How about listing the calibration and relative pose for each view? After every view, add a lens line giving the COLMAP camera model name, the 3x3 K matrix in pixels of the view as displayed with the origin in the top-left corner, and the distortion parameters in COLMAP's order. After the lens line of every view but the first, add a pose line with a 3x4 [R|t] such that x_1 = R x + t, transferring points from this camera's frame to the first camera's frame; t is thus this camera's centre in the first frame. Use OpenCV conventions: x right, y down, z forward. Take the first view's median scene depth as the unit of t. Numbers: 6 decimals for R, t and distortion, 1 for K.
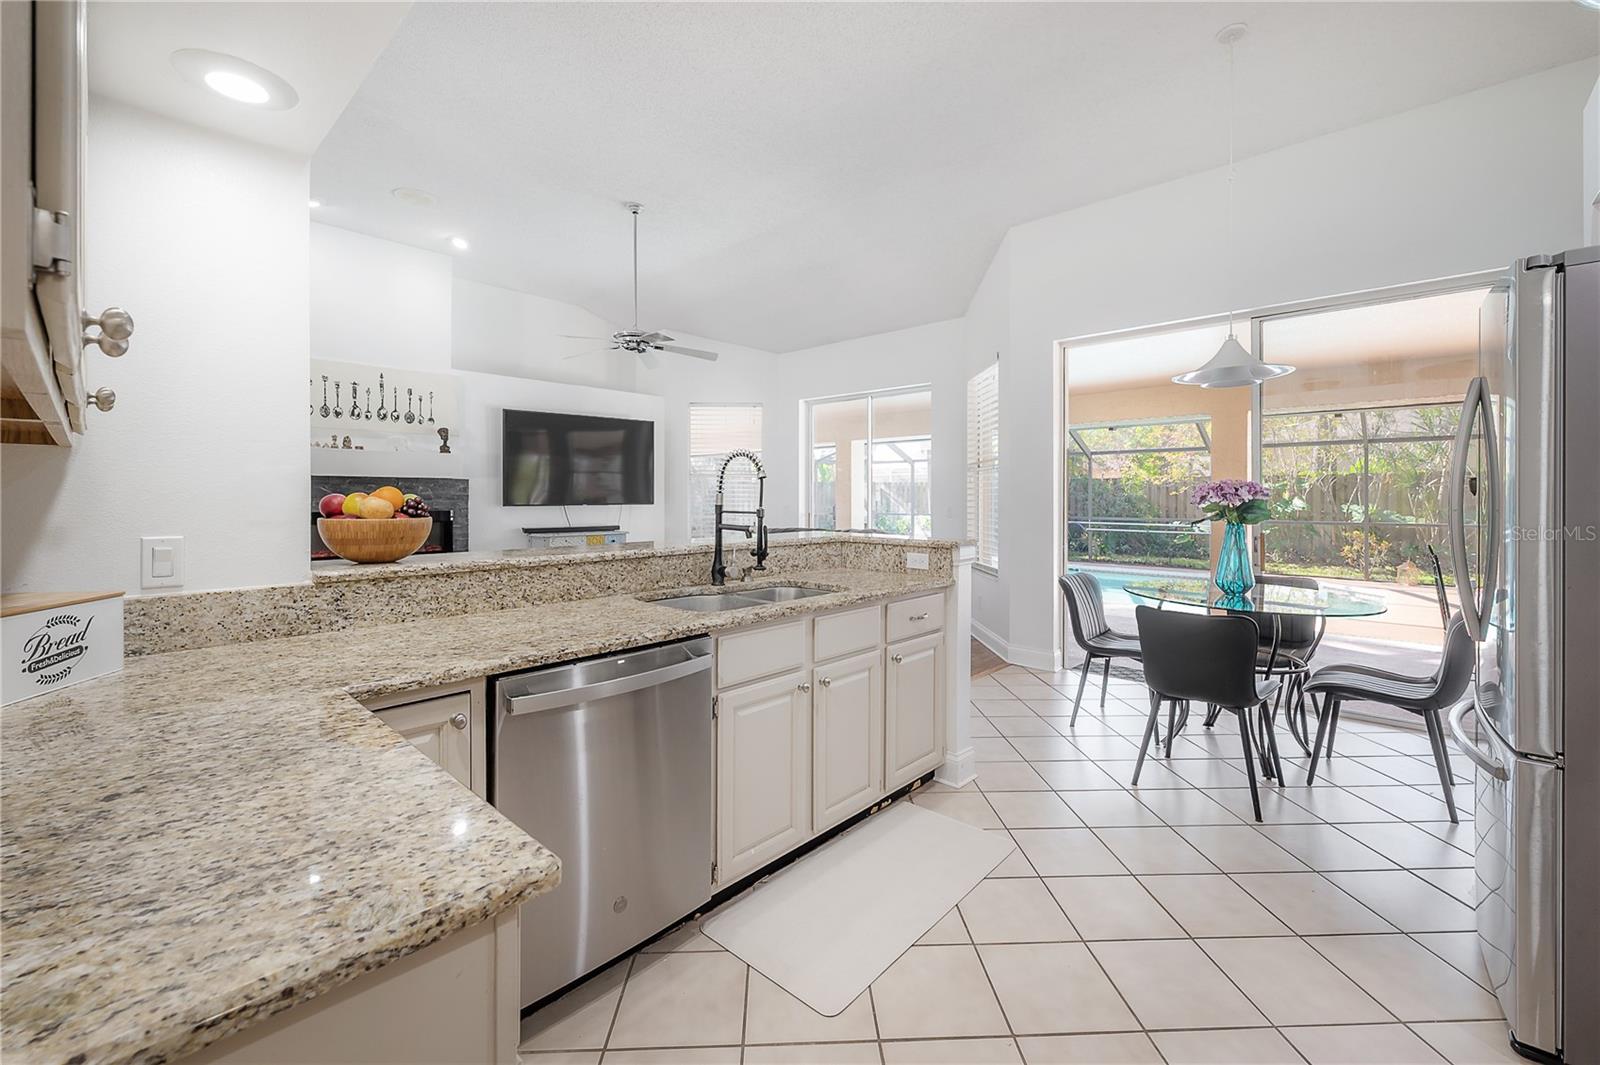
lens RADIAL K [[662.6, 0, 794.8], [0, 662.6, 506.3], [0, 0, 1]] dist [-0.002910, 0.000746]
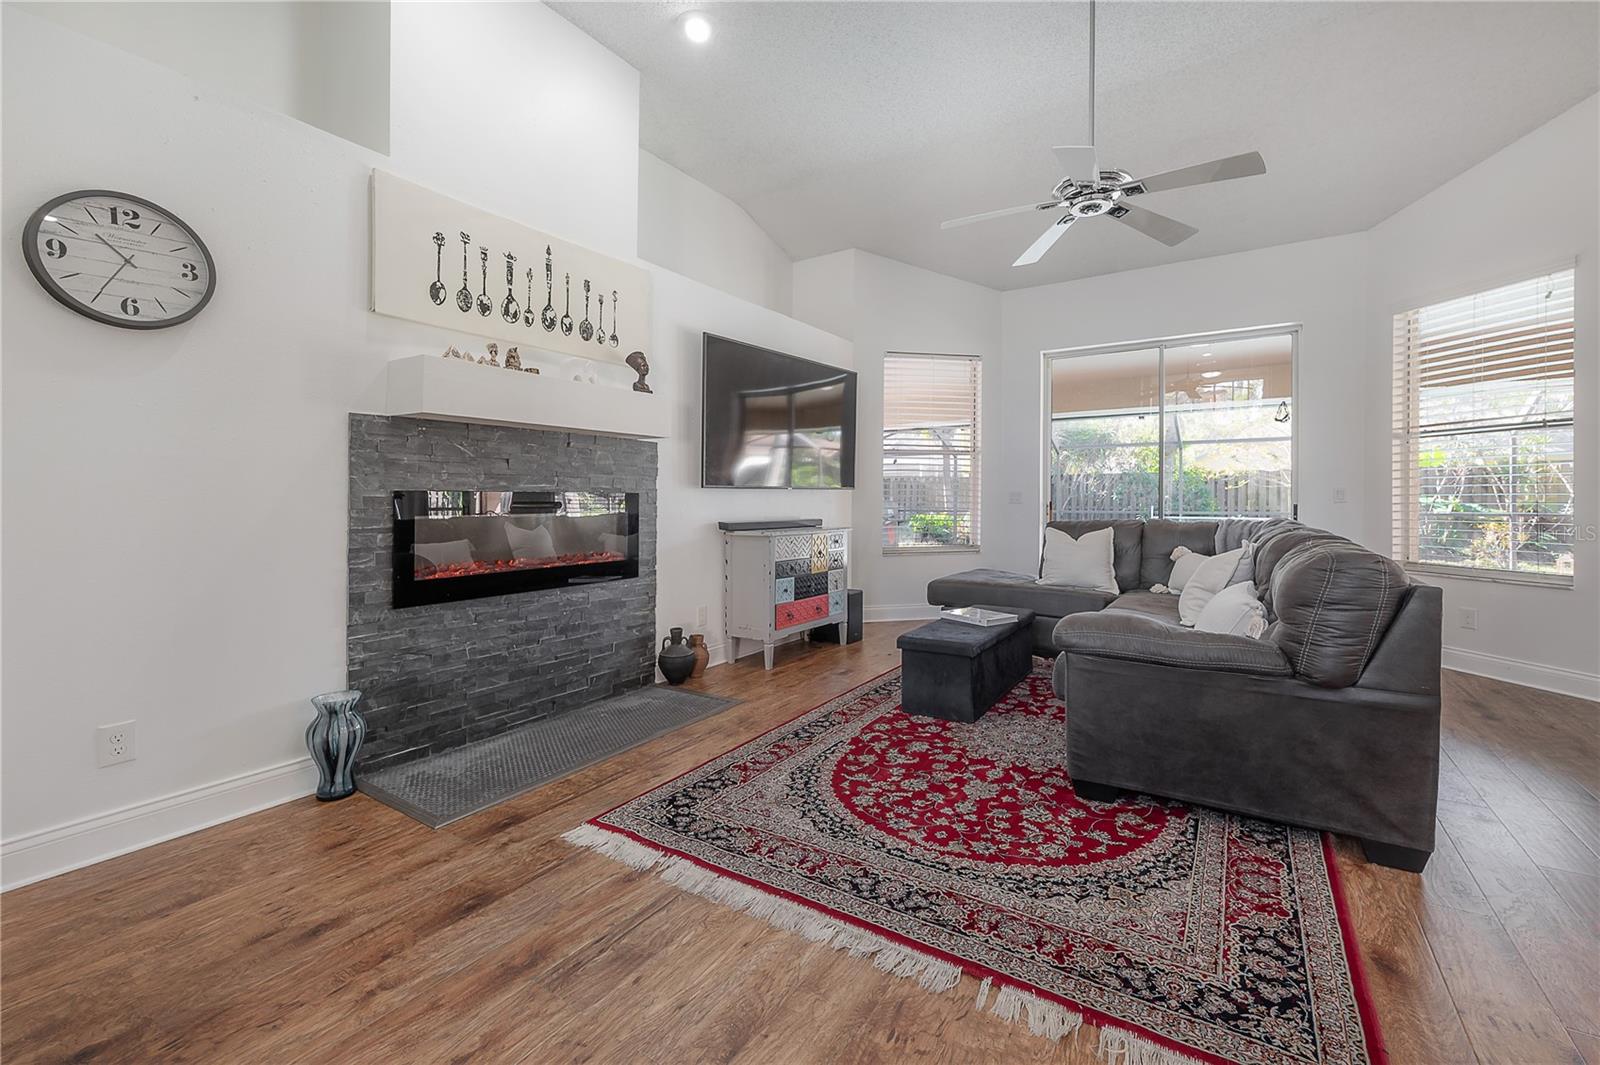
lens RADIAL K [[662.6, 0, 816.6], [0, 662.6, 507.0], [0, 0, 1]] dist [-0.002910, 0.000746]
pose [[0.981711, -0.003872, 0.190340, -0.507927], [0.004652, 0.999982, -0.003655, 0.023929], [-0.190323, 0.004474, 0.981711, 0.405692]]
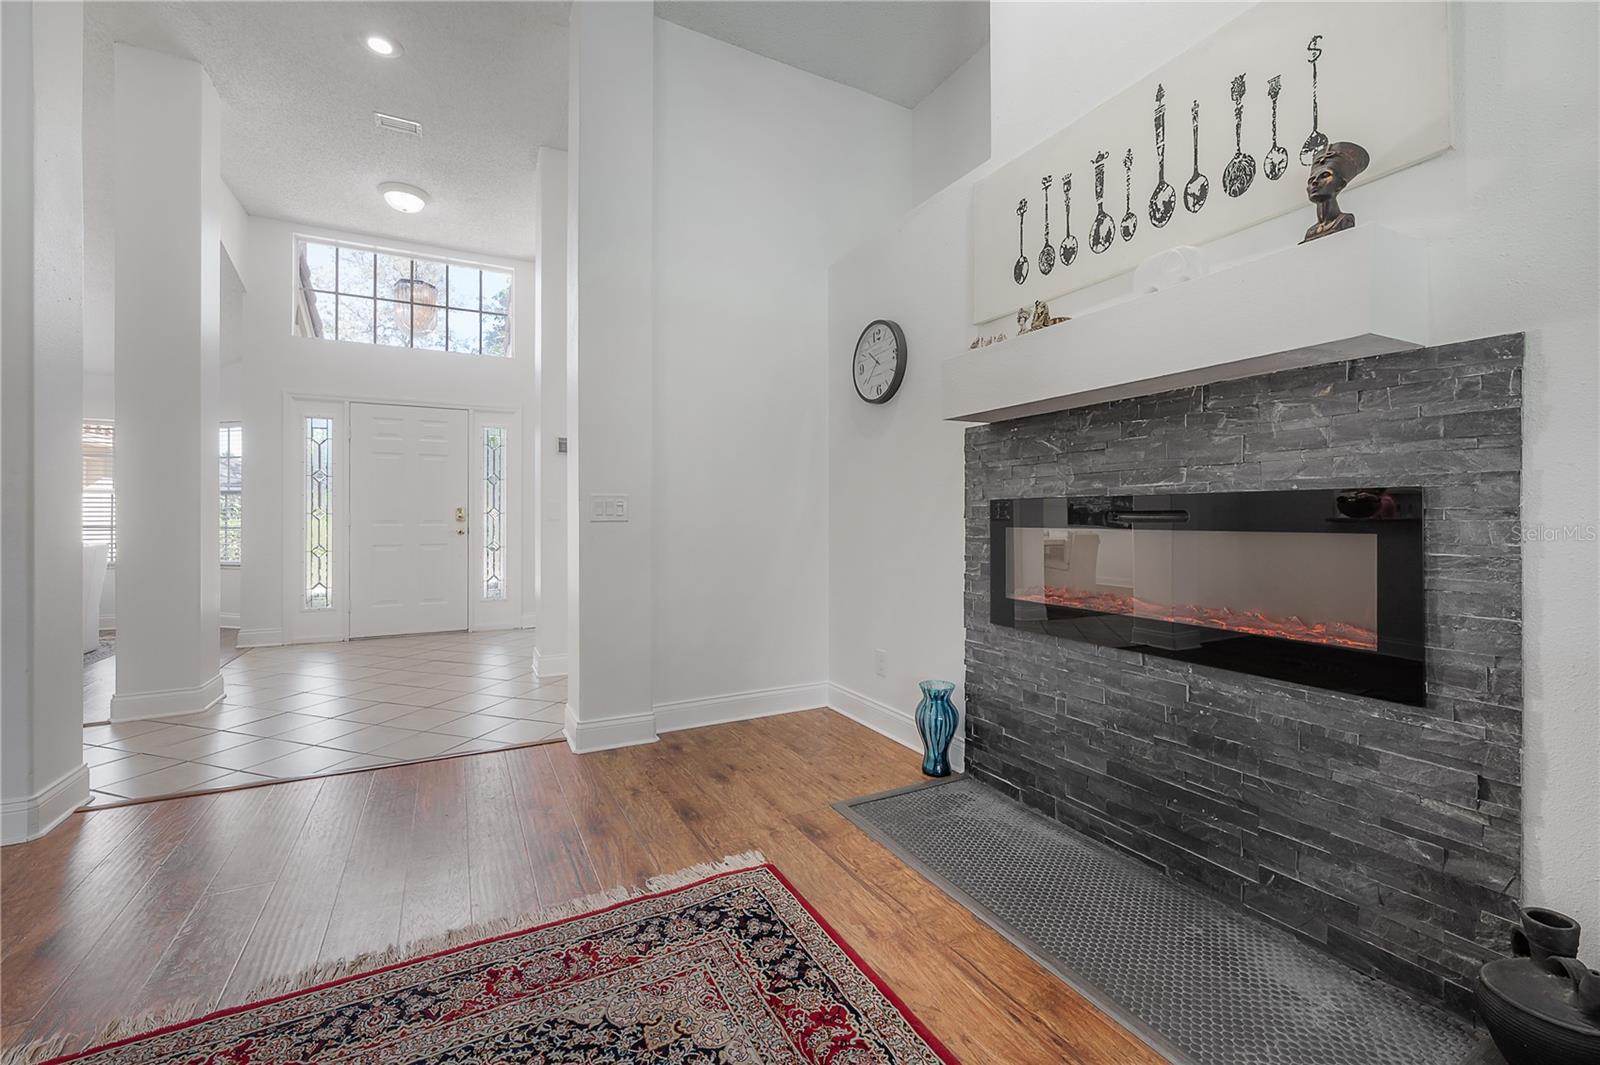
lens RADIAL K [[662.6, 0, 749.6], [0, 662.6, 509.6], [0, 0, 1]] dist [-0.002910, 0.000746]
pose [[-0.370075, -0.009154, -0.928957, -0.234556], [-0.013396, 0.999900, -0.004516, 0.020022], [0.928905, 0.010773, -0.370161, 0.931502]]
